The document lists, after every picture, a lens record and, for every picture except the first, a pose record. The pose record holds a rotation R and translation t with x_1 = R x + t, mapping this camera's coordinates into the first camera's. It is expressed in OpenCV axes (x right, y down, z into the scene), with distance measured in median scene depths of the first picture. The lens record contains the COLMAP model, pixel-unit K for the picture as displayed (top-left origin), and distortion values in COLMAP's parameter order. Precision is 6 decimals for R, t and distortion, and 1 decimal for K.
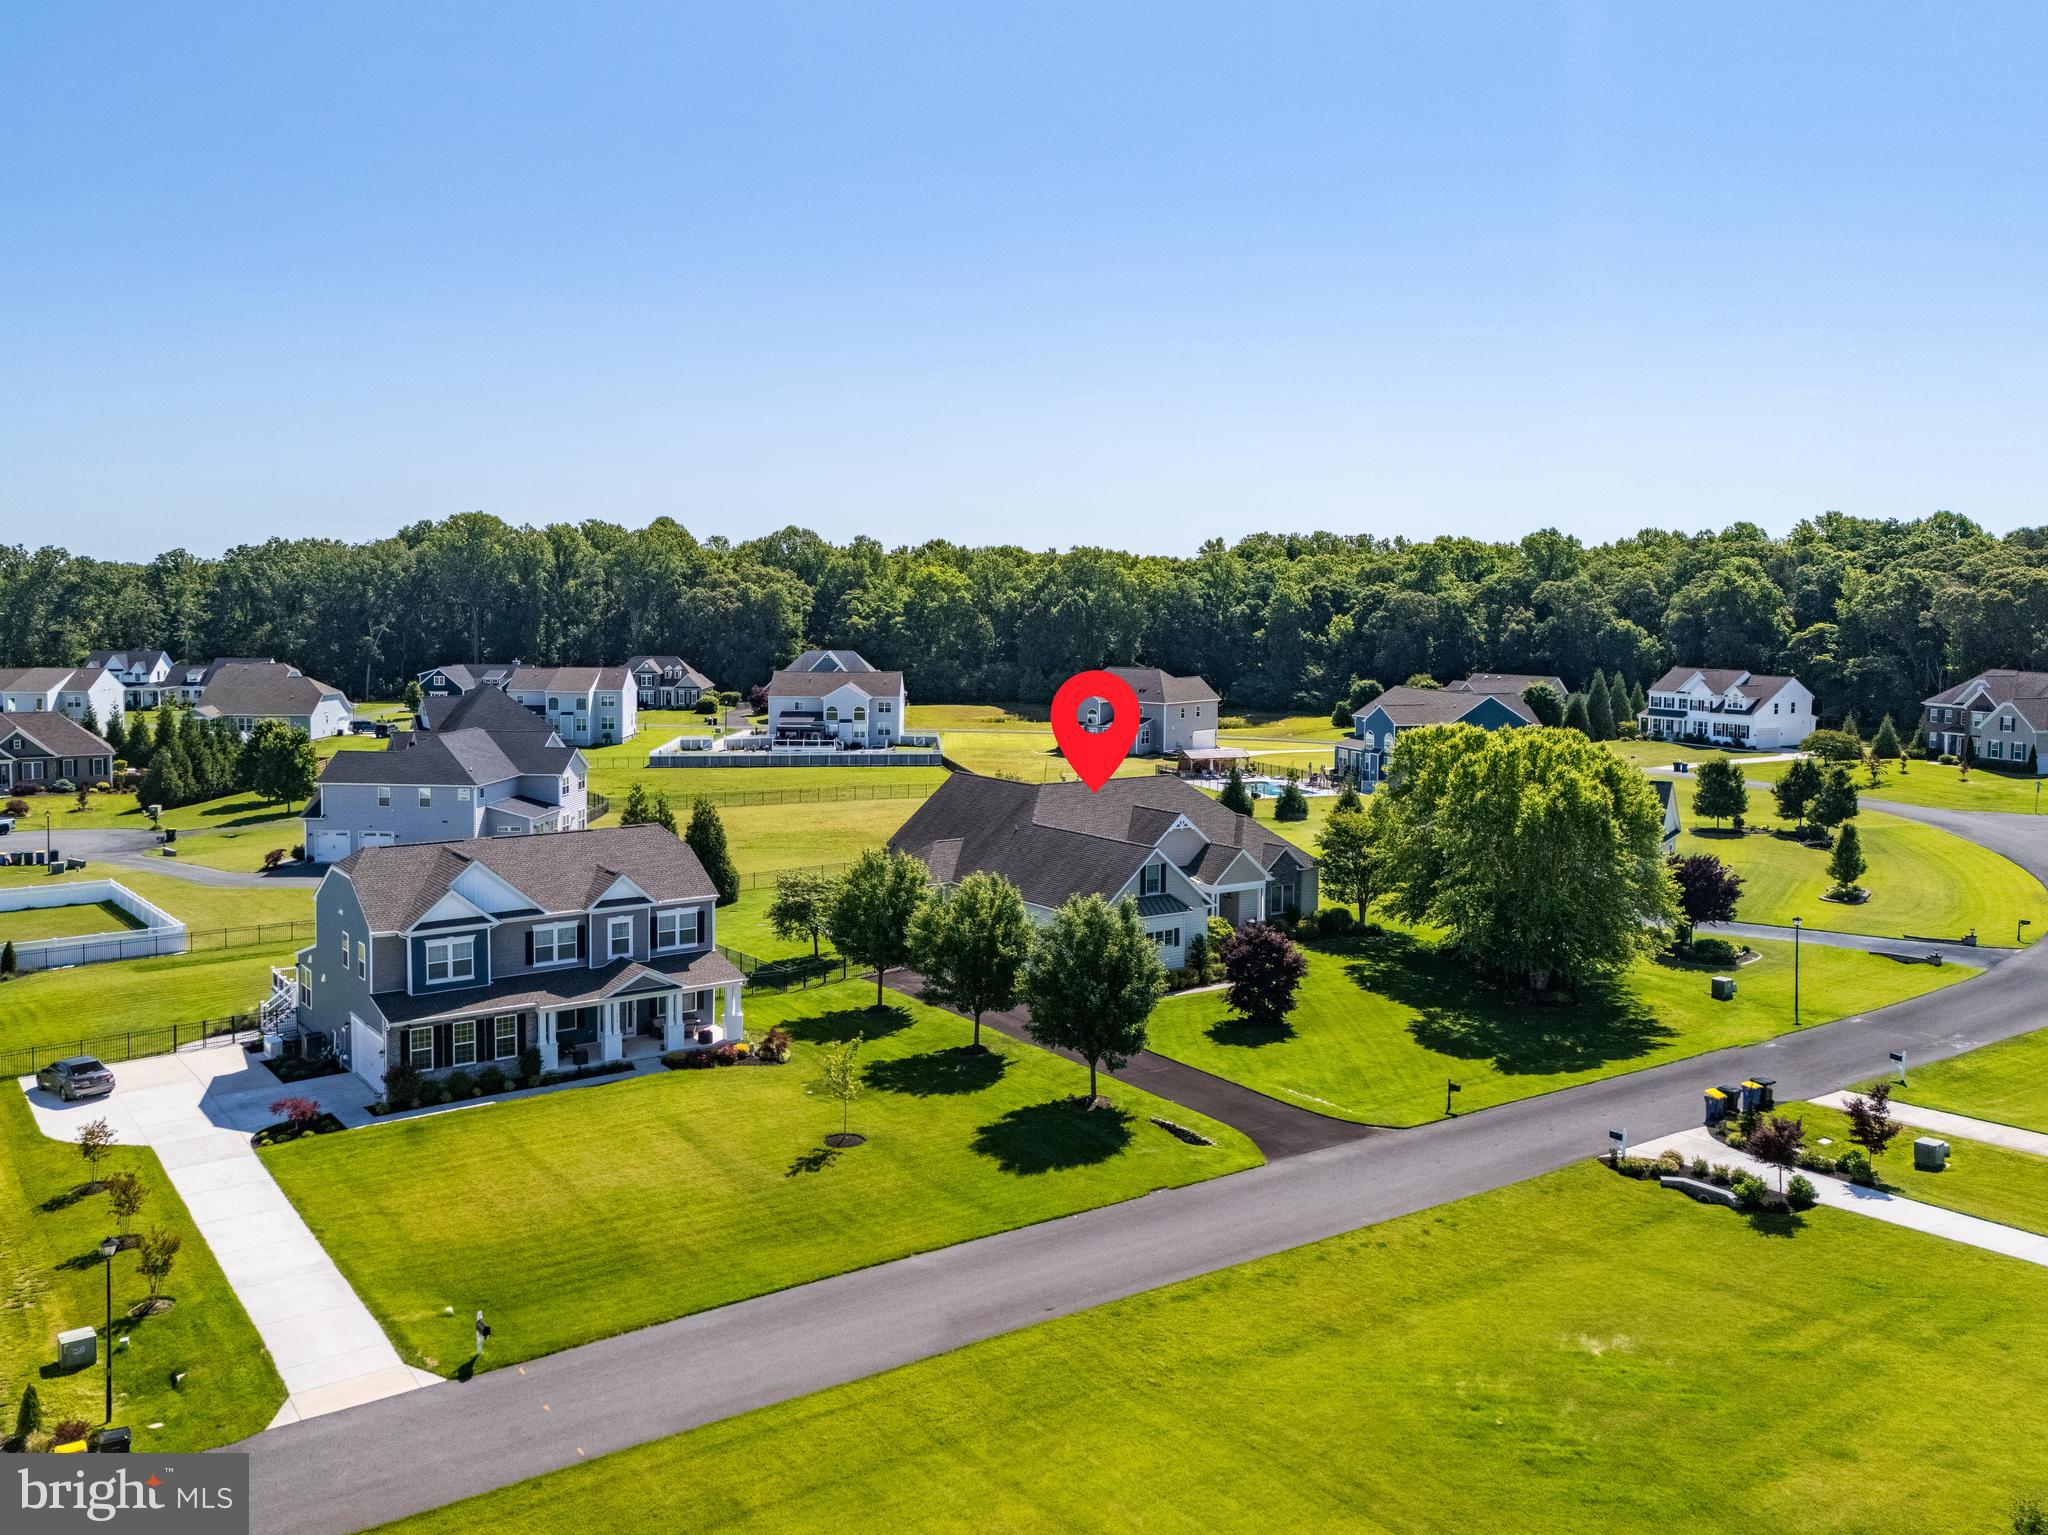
lens RADIAL K [[1712.8, 0, 1024.0], [0, 1712.8, 767.5], [0, 0, 1]] dist [0.023100, 0.002082]
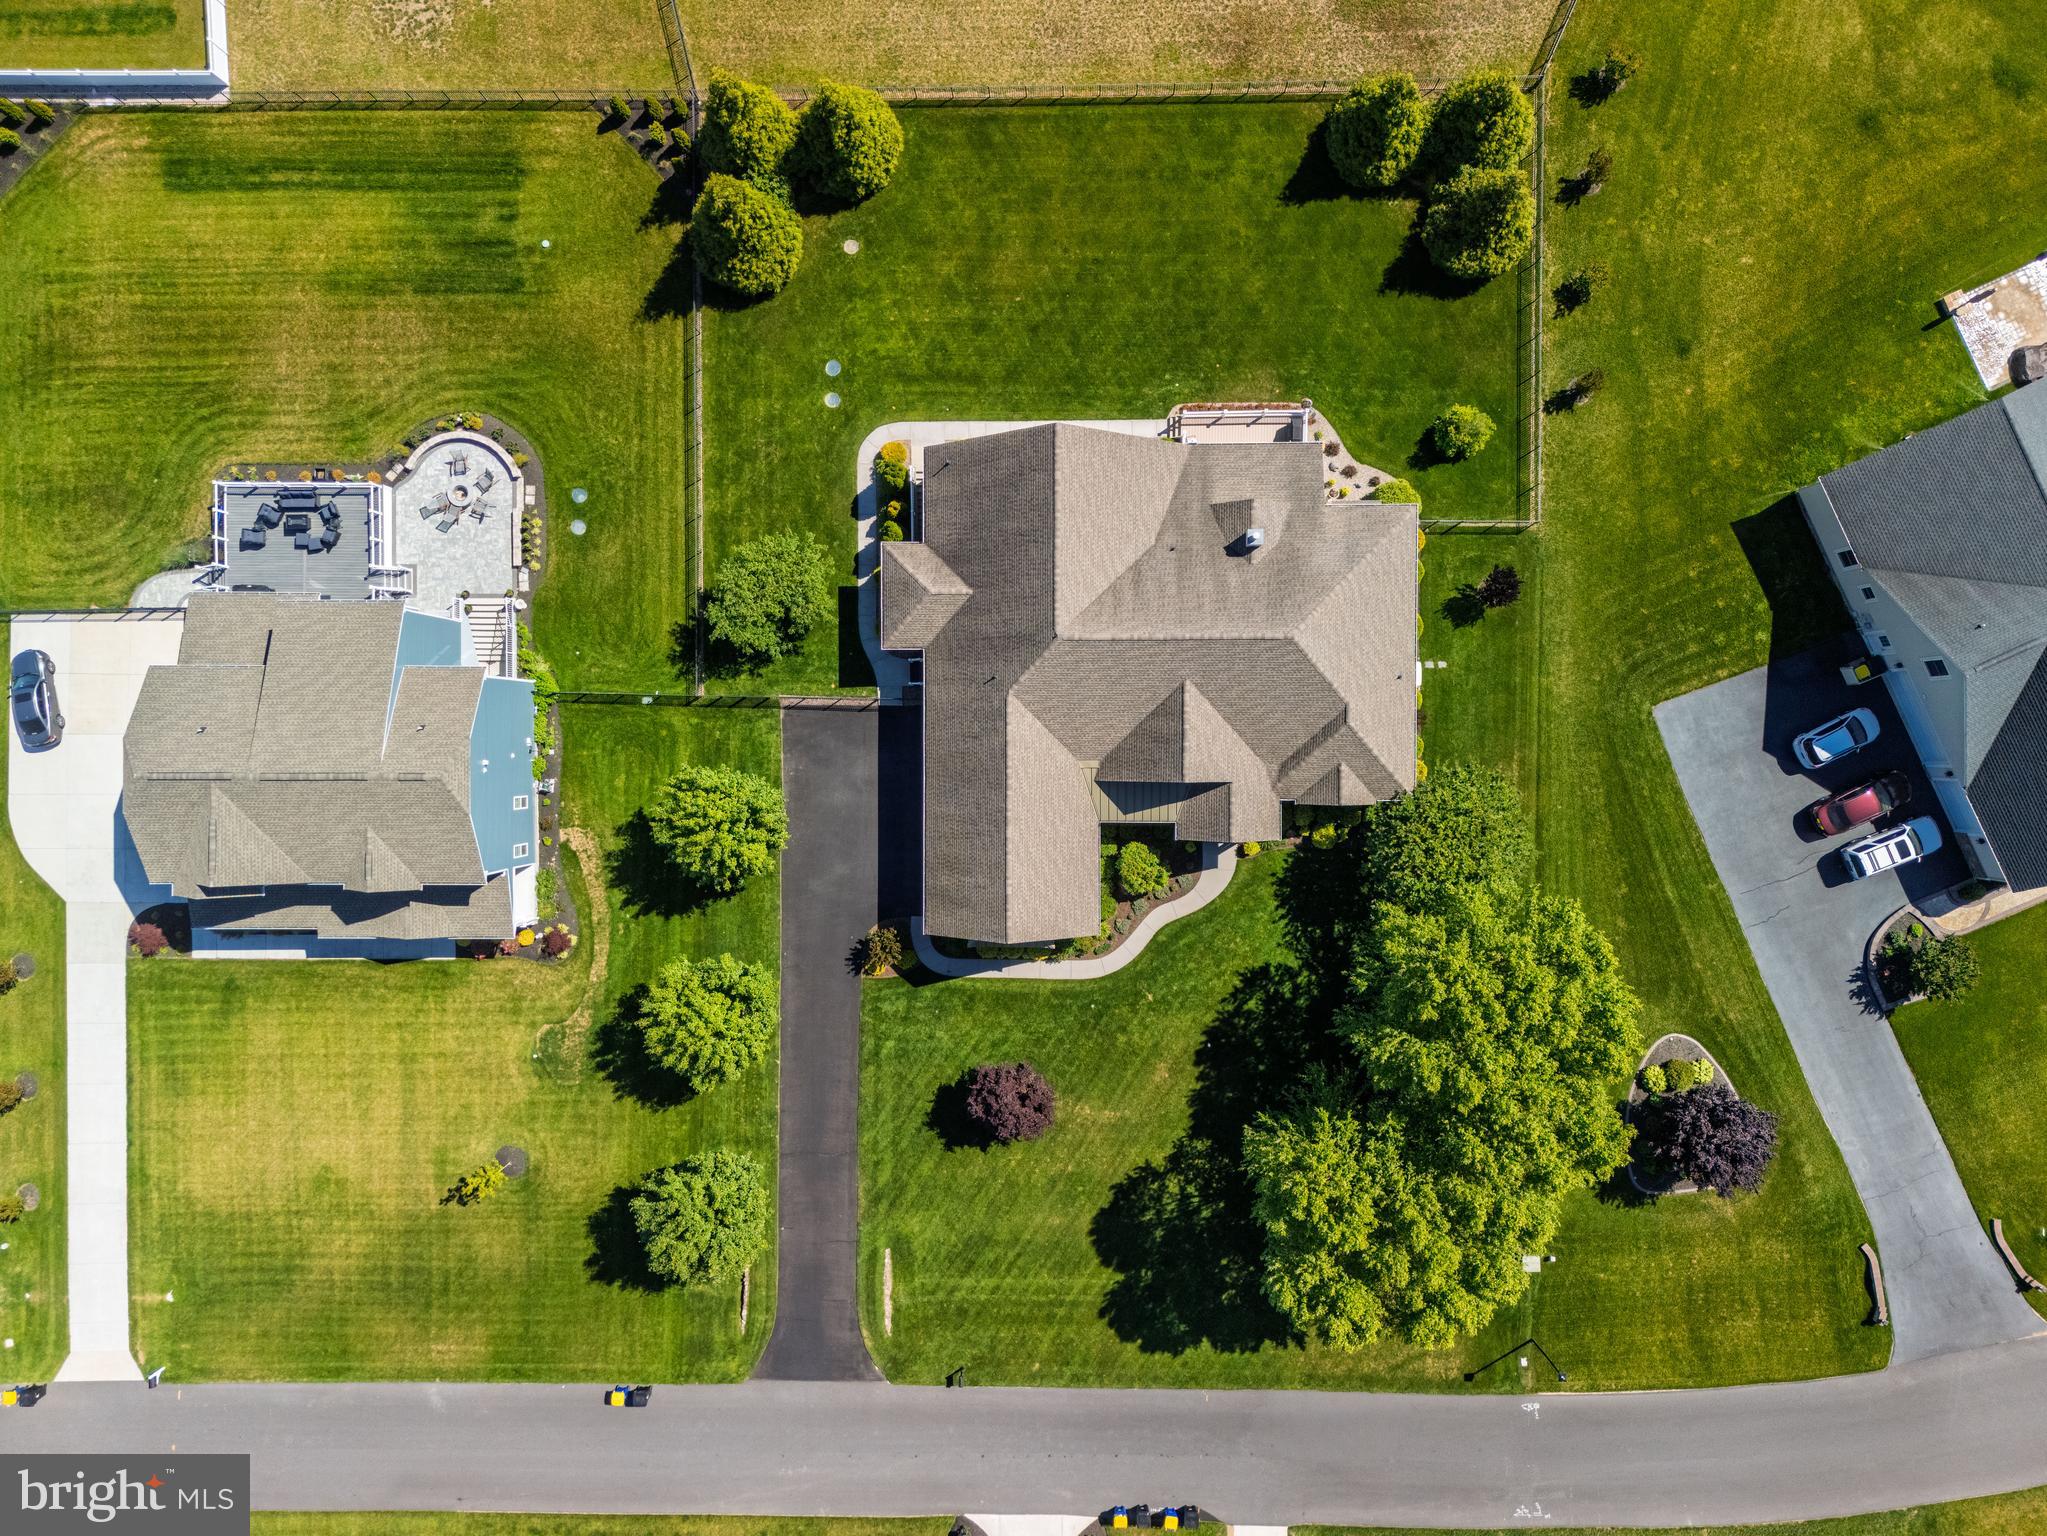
lens RADIAL K [[1474.2, 0, 1029.8], [0, 1474.2, 777.2], [0, 0, 1]] dist [0.097256, -0.106480]
pose [[0.821797, 0.568451, -0.038913, 0.037904], [-0.016369, 0.091820, 0.995641, -0.381860], [0.569546, -0.817577, 0.084762, 0.570620]]
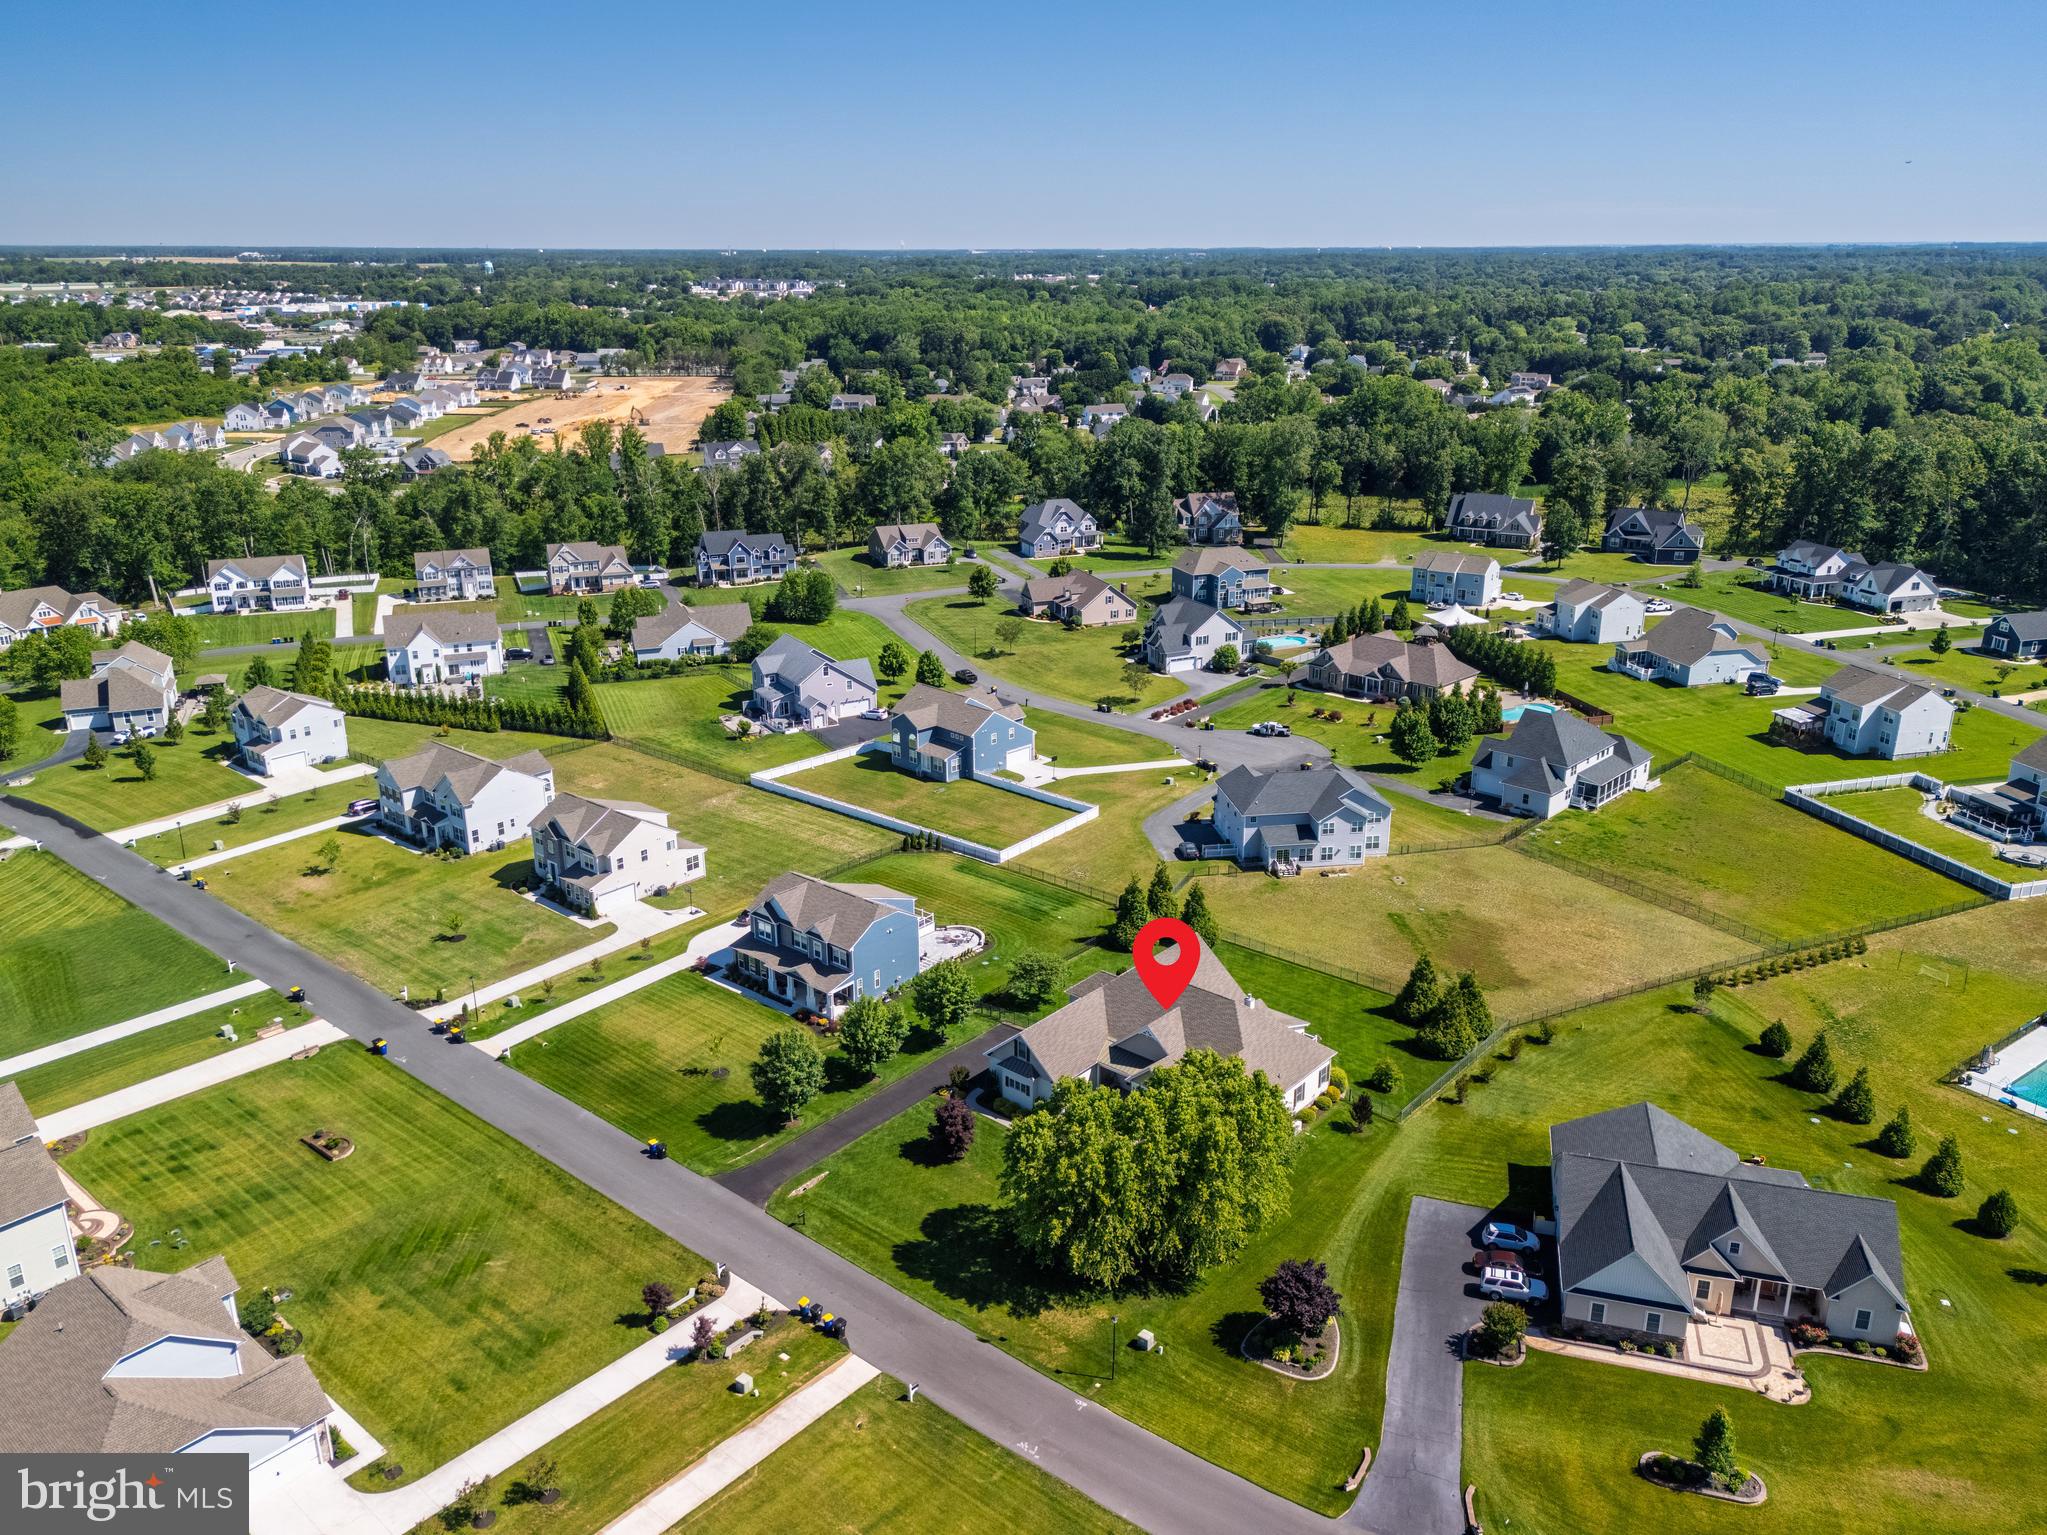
lens RADIAL K [[1501.9, 0, 1013.2], [0, 1501.9, 795.9], [0, 0, 1]] dist [0.111772, -0.129691]
pose [[0.248853, 0.313581, -0.916373, 0.719912], [-0.092618, 0.949506, 0.299767, -0.321167], [0.964103, 0.010274, 0.265331, 0.352748]]
